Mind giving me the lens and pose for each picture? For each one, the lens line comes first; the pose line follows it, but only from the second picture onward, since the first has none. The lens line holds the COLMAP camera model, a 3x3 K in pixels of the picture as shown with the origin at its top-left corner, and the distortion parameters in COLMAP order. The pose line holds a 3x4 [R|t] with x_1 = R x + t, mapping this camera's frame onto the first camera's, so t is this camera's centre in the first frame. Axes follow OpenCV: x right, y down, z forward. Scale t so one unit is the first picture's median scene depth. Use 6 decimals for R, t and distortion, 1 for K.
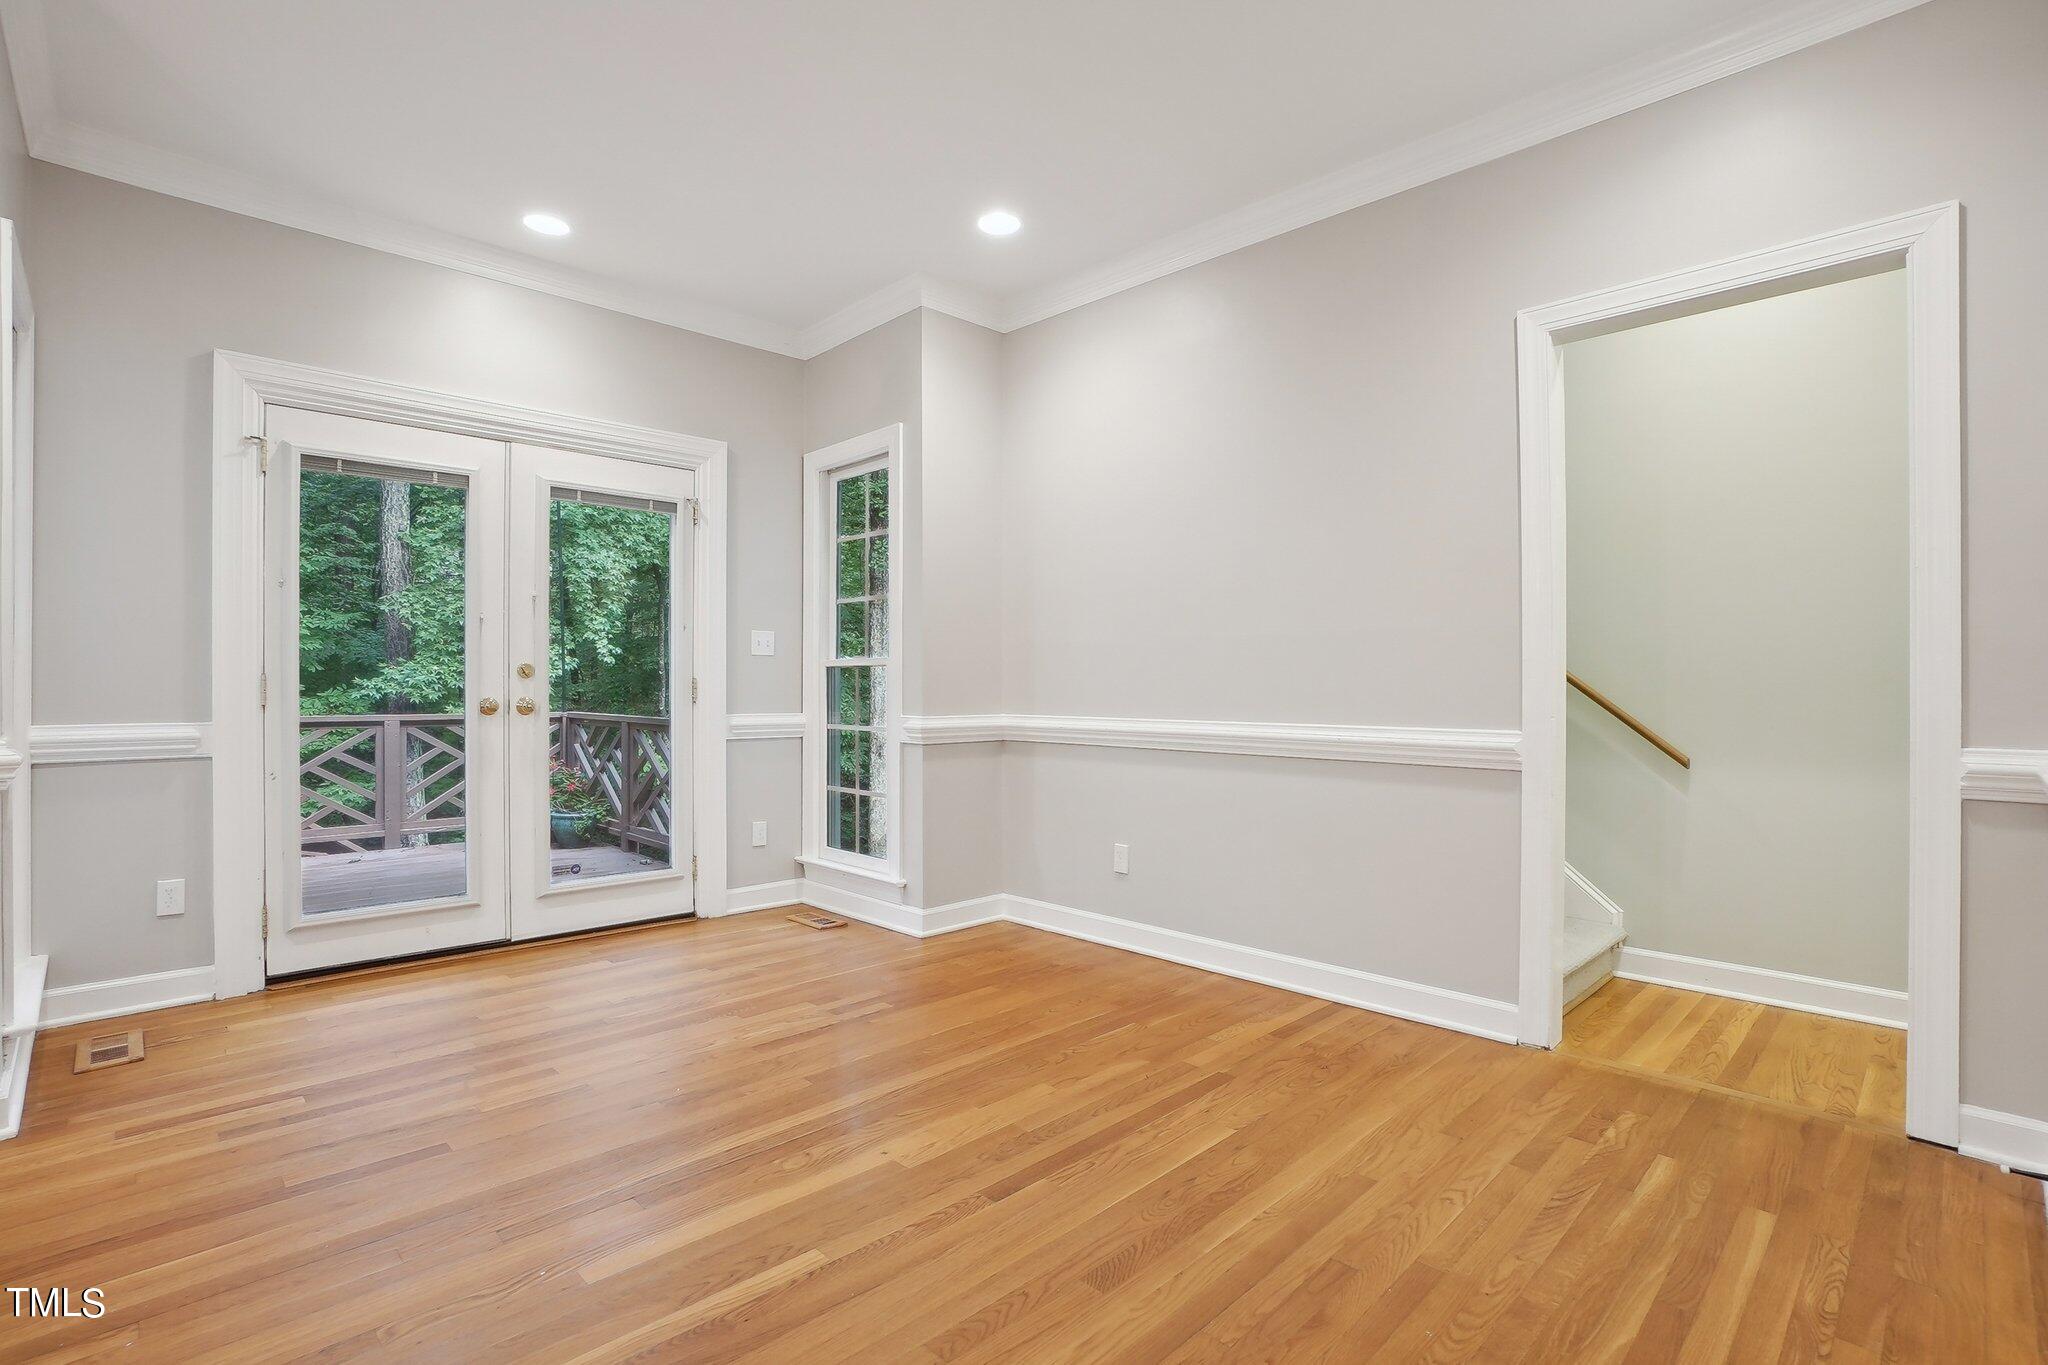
lens RADIAL K [[969.5, 0, 1021.3], [0, 969.5, 691.3], [0, 0, 1]] dist [-0.046180, 0.000232]
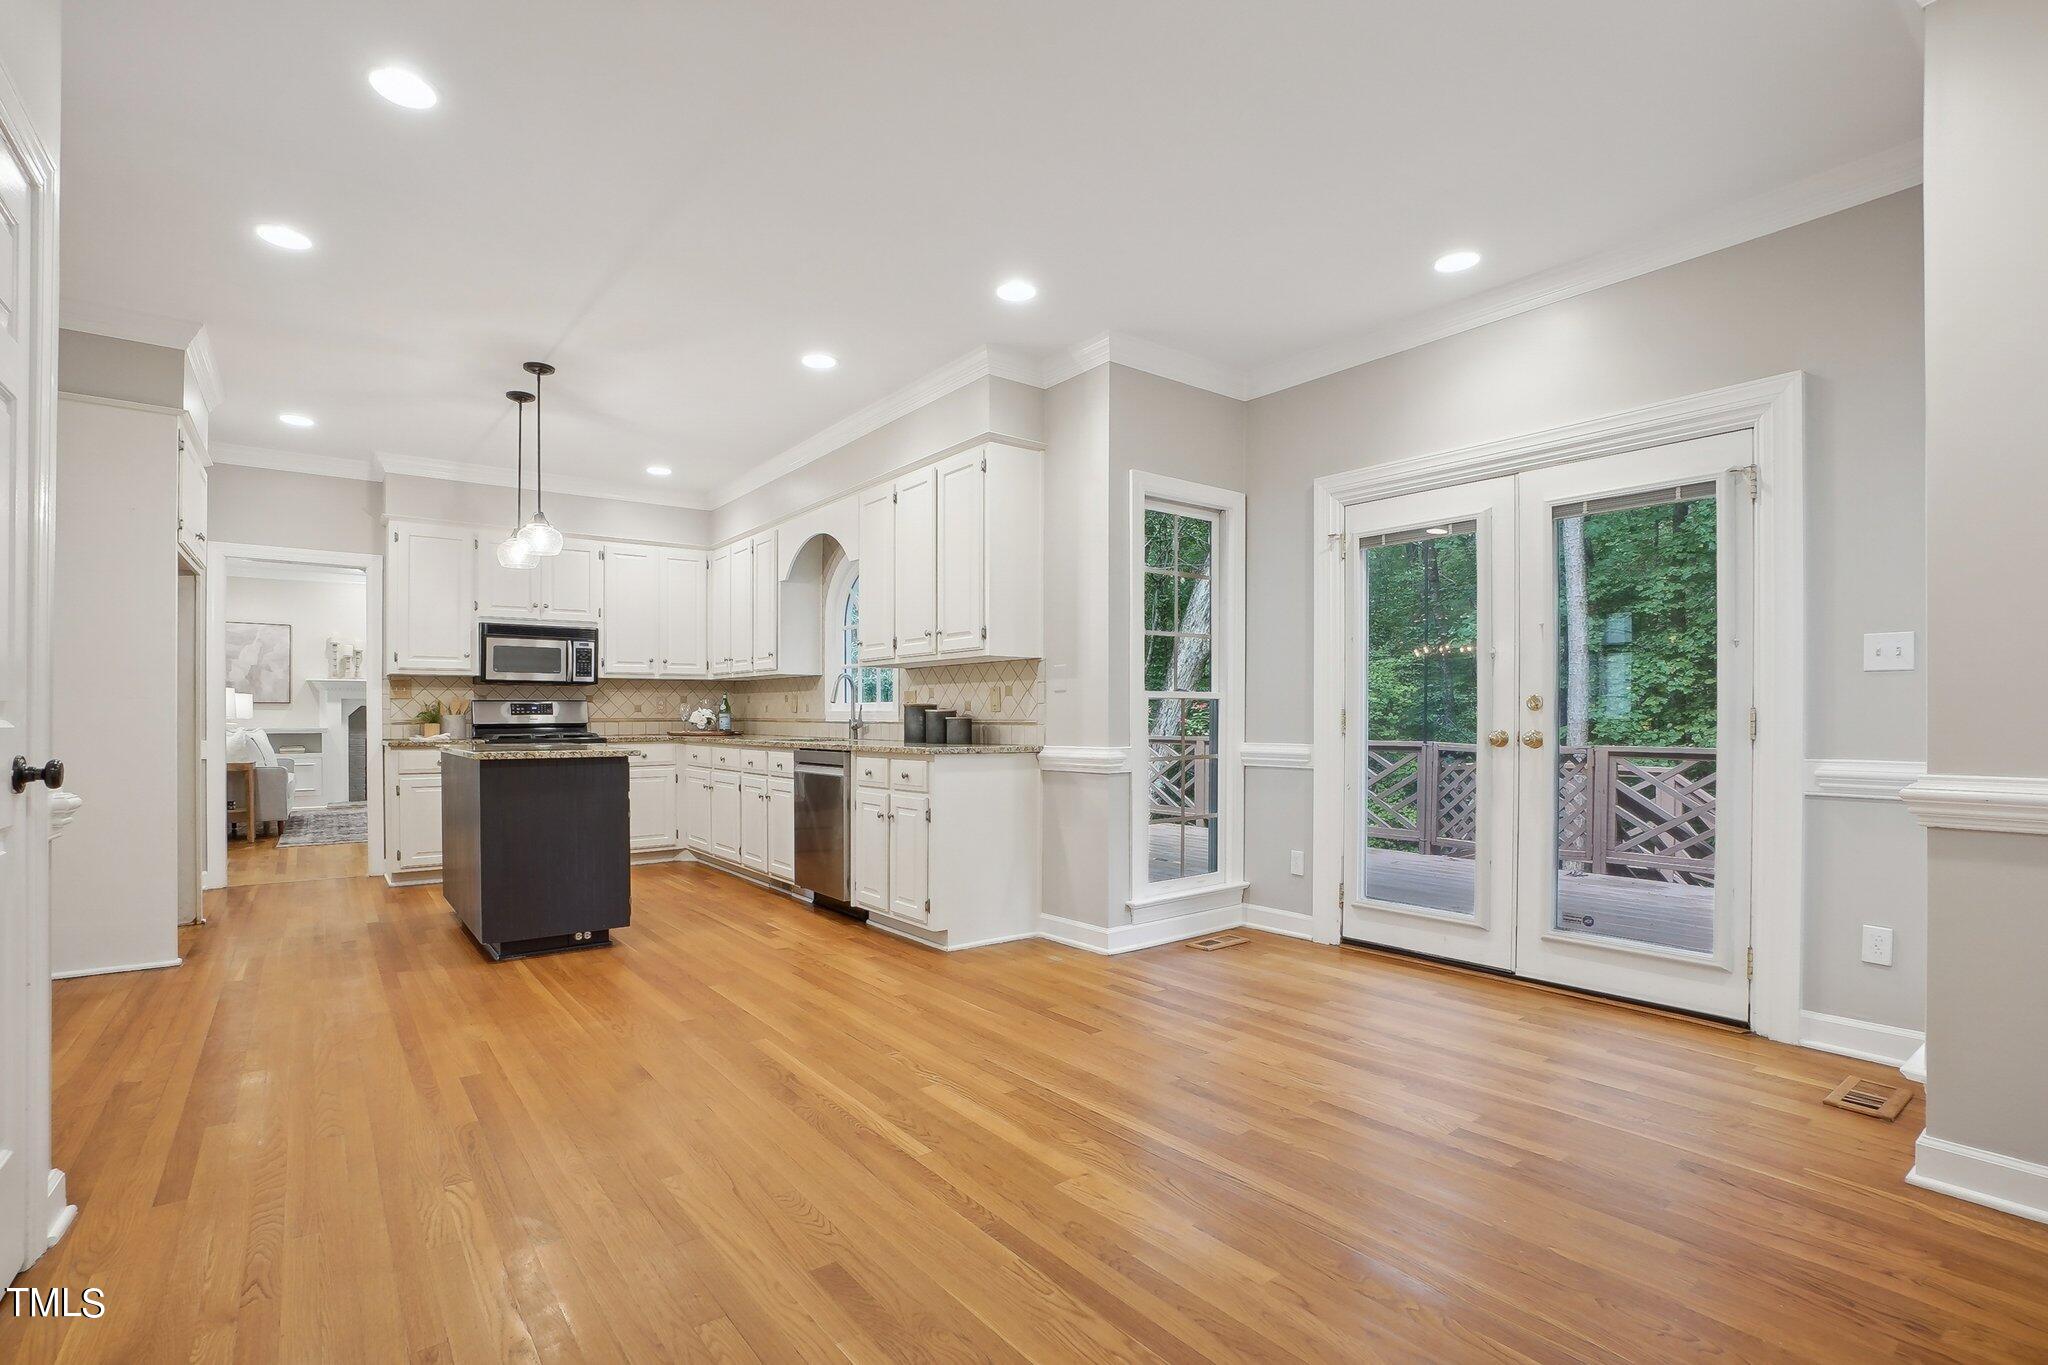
lens RADIAL K [[945.4, 0, 1013.7], [0, 945.4, 718.2], [0, 0, 1]] dist [-0.045375, 0.000487]
pose [[-0.124919, -0.000689, -0.992167, 0.515436], [-0.004424, 0.999990, -0.000137, -0.003346], [0.992157, 0.004372, -0.124921, 0.628358]]
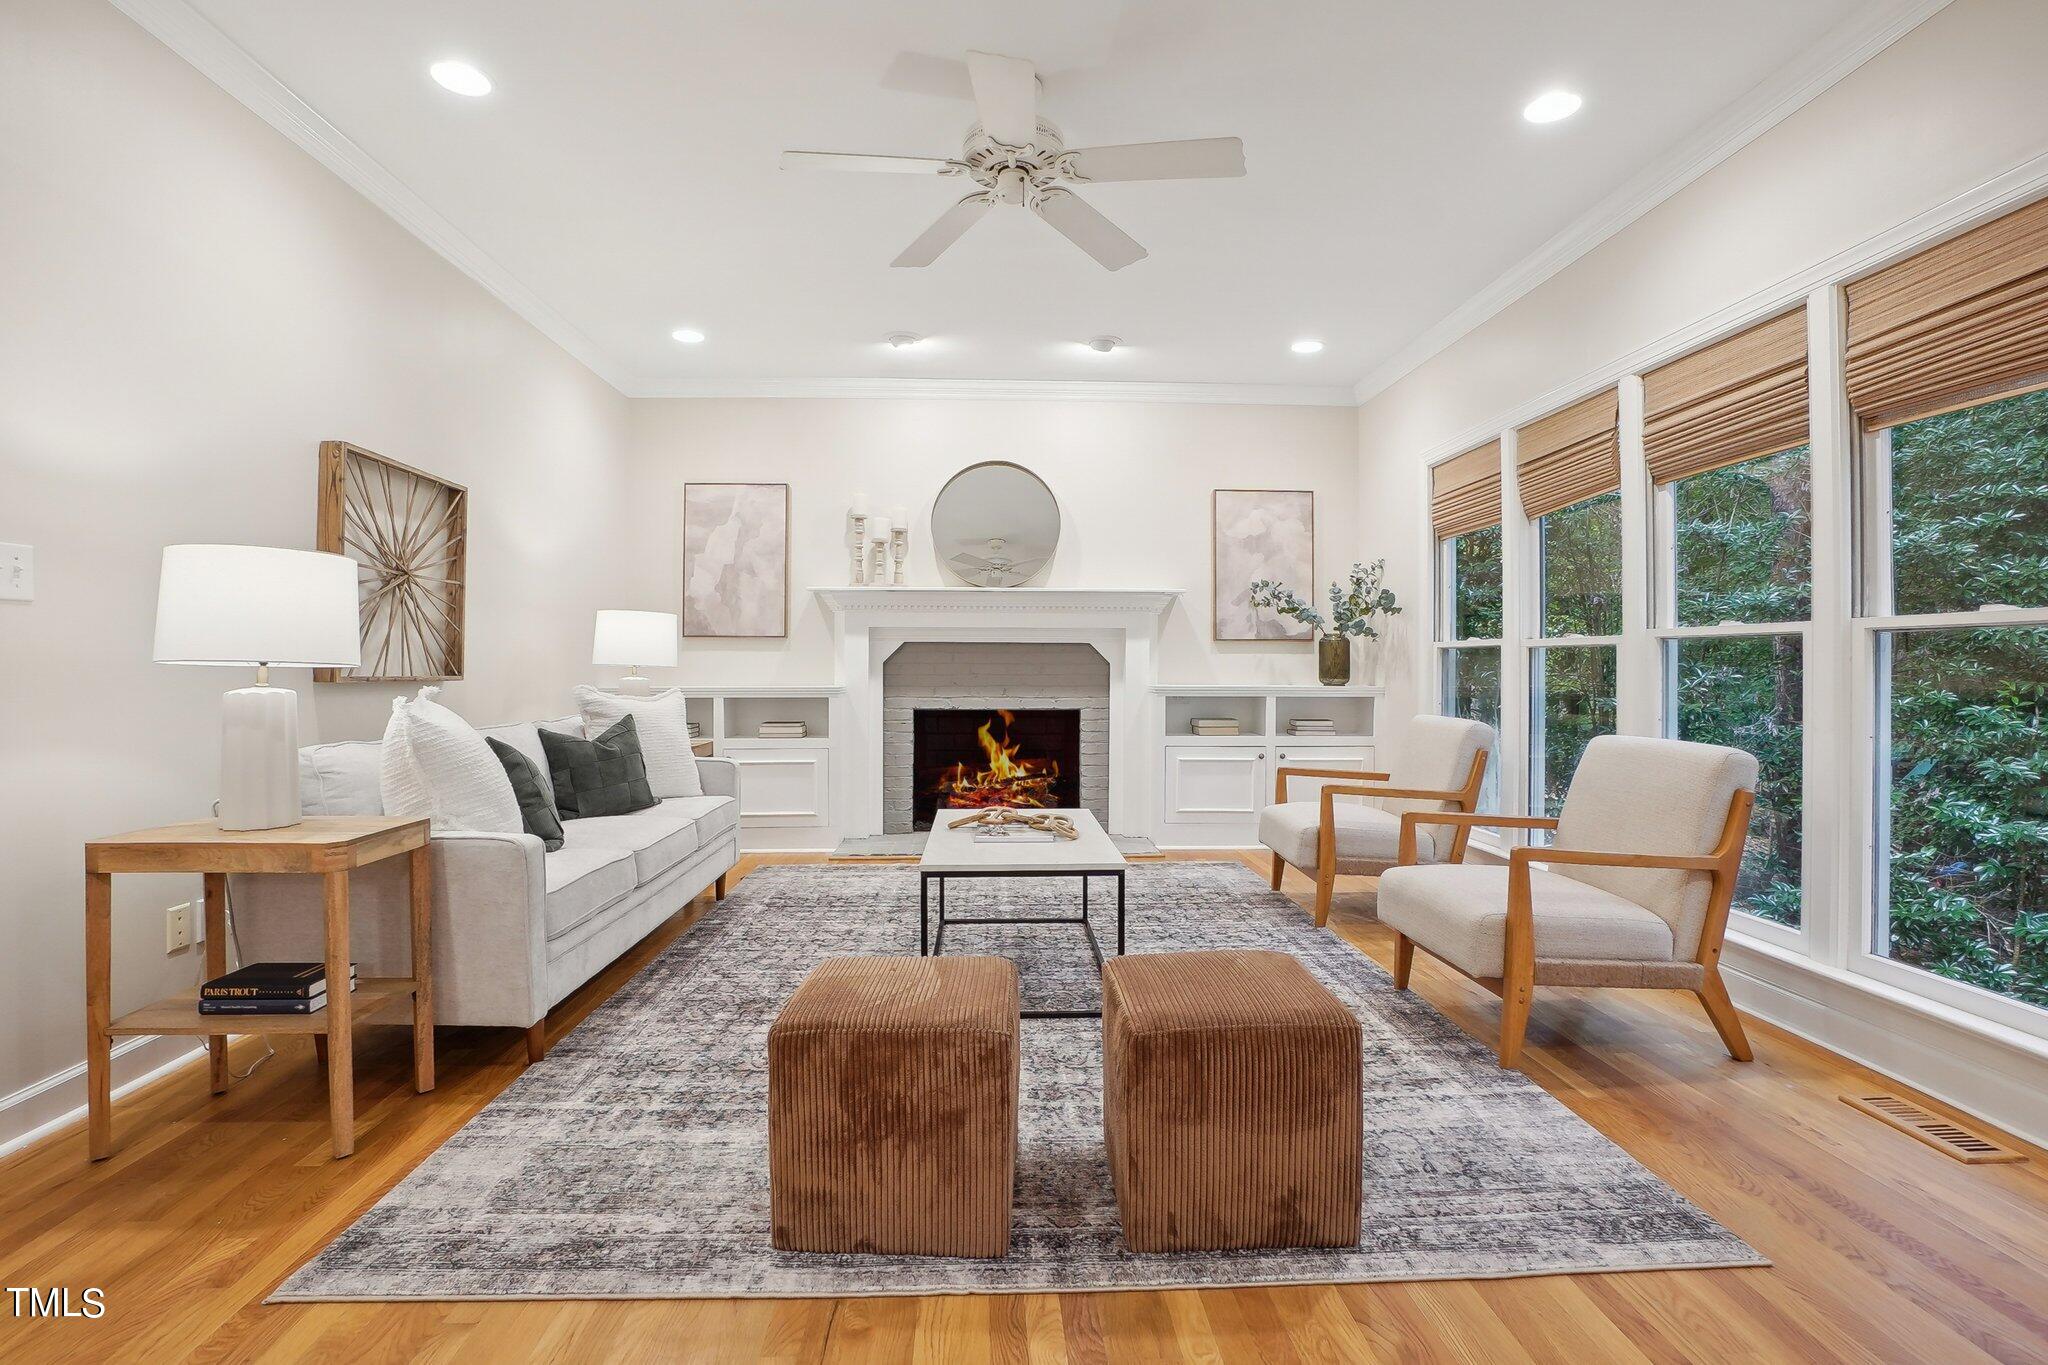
lens RADIAL K [[958.8, 0, 1018.5], [0, 958.8, 652.9], [0, 0, 1]] dist [-0.059625, 0.017517]
pose [[-0.670367, -0.011605, -0.741939, -1.252959], [-0.002923, 0.999911, -0.012999, 0.004117], [0.742024, -0.006546, -0.670341, -0.743531]]
